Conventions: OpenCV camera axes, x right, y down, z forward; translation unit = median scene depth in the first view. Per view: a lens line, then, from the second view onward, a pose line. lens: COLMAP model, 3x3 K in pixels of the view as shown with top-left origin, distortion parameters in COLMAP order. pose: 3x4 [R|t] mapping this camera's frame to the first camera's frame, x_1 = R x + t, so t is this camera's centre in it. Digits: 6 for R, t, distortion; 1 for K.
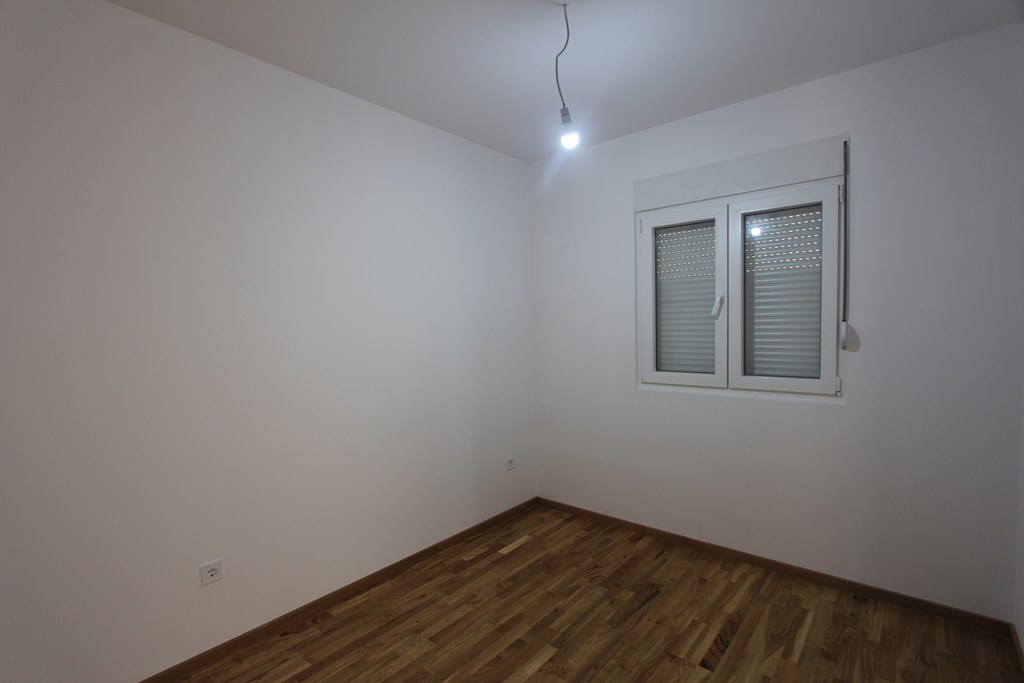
lens RADIAL K [[477.5, 0, 508.7], [0, 477.5, 341.8], [0, 0, 1]] dist [-0.016305, 0.003279]
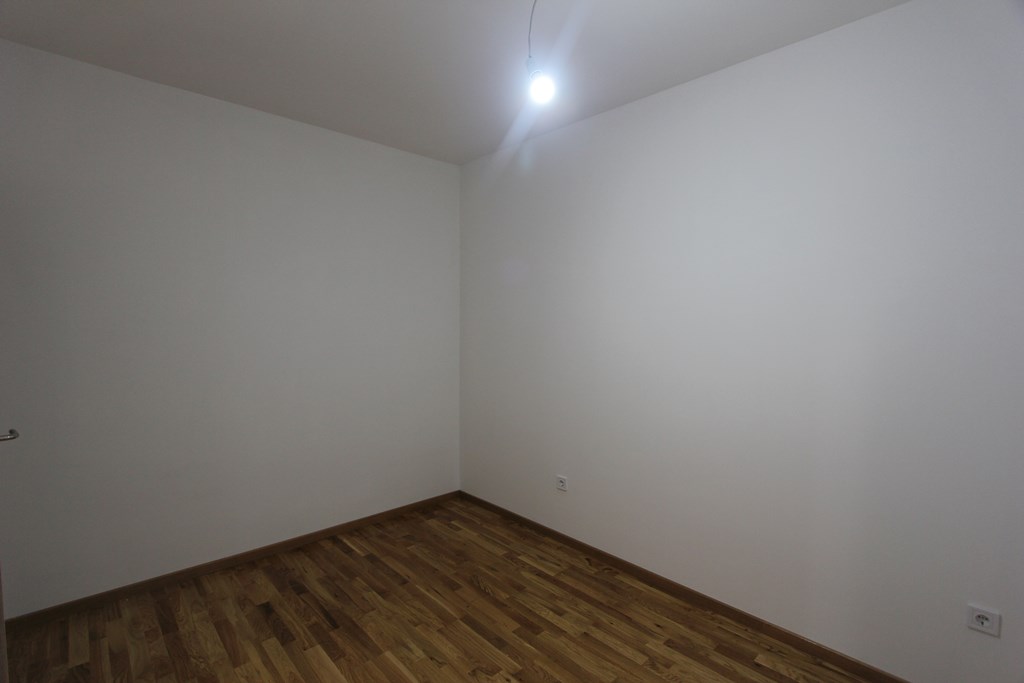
lens RADIAL K [[477.5, 0, 508.6], [0, 477.5, 338.3], [0, 0, 1]] dist [-0.016305, 0.003279]
pose [[-0.110113, 0.062954, -0.991923, 0.768801], [-0.037996, 0.996996, 0.067494, -0.062441], [0.993193, 0.045121, -0.107390, 0.858485]]
